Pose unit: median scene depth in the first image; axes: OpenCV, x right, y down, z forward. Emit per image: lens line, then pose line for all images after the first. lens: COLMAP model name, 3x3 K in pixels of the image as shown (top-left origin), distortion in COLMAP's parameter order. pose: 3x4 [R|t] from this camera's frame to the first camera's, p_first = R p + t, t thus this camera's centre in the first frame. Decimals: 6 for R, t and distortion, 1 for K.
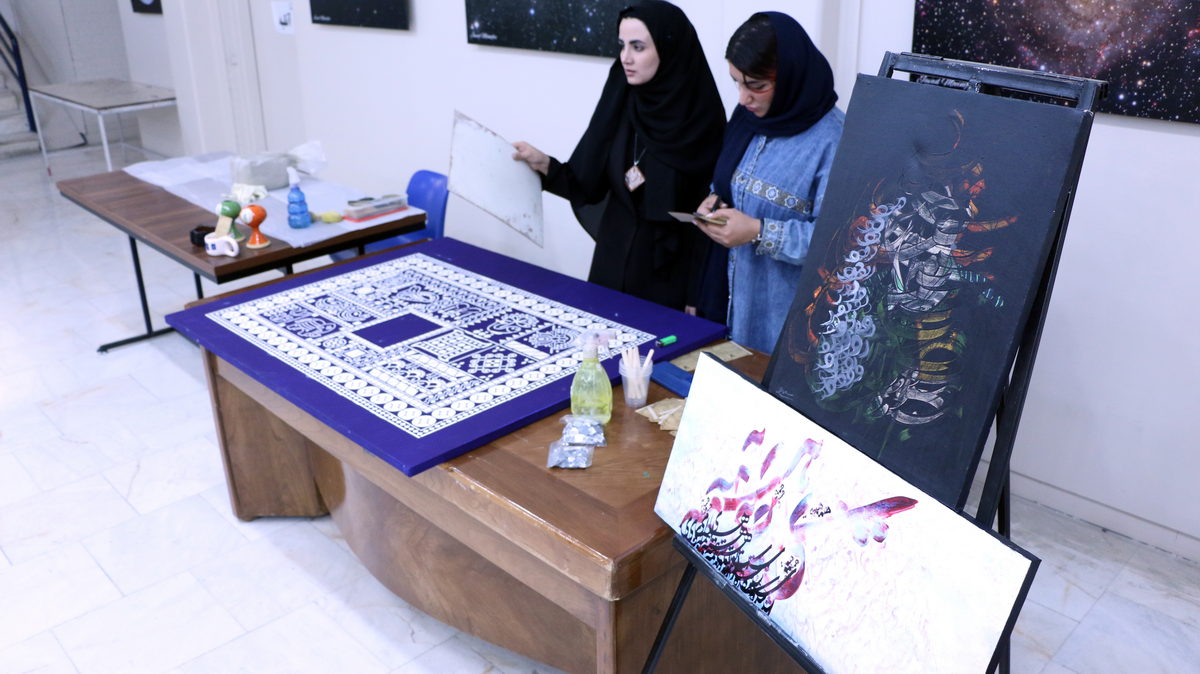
lens RADIAL K [[978.9, 0, 600.0], [0, 978.9, 337.0], [0, 0, 1]] dist [-0.182189, 0.161054]
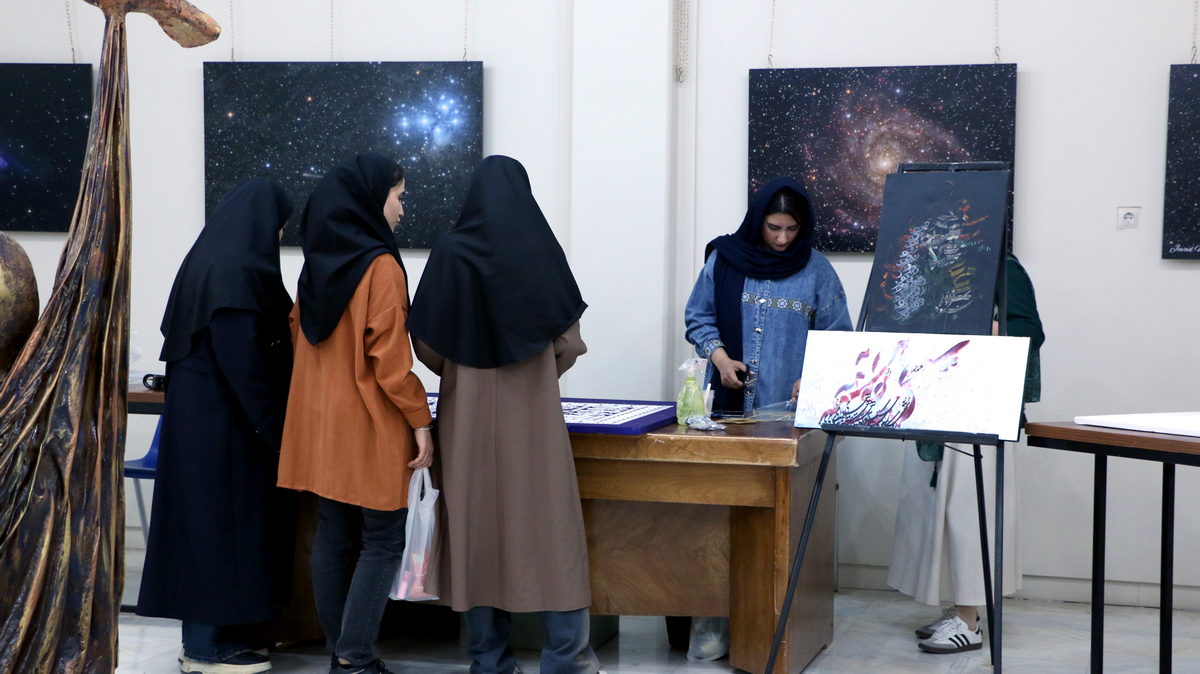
lens RADIAL K [[2116.3, 0, 600.0], [0, 2116.3, 337.0], [0, 0, 1]] dist [0.157983, -0.010789]
pose [[0.867551, -0.002938, 0.497340, -2.615895], [0.169049, 0.942187, -0.289320, 1.314802], [-0.467737, 0.335075, 0.817892, -2.418056]]
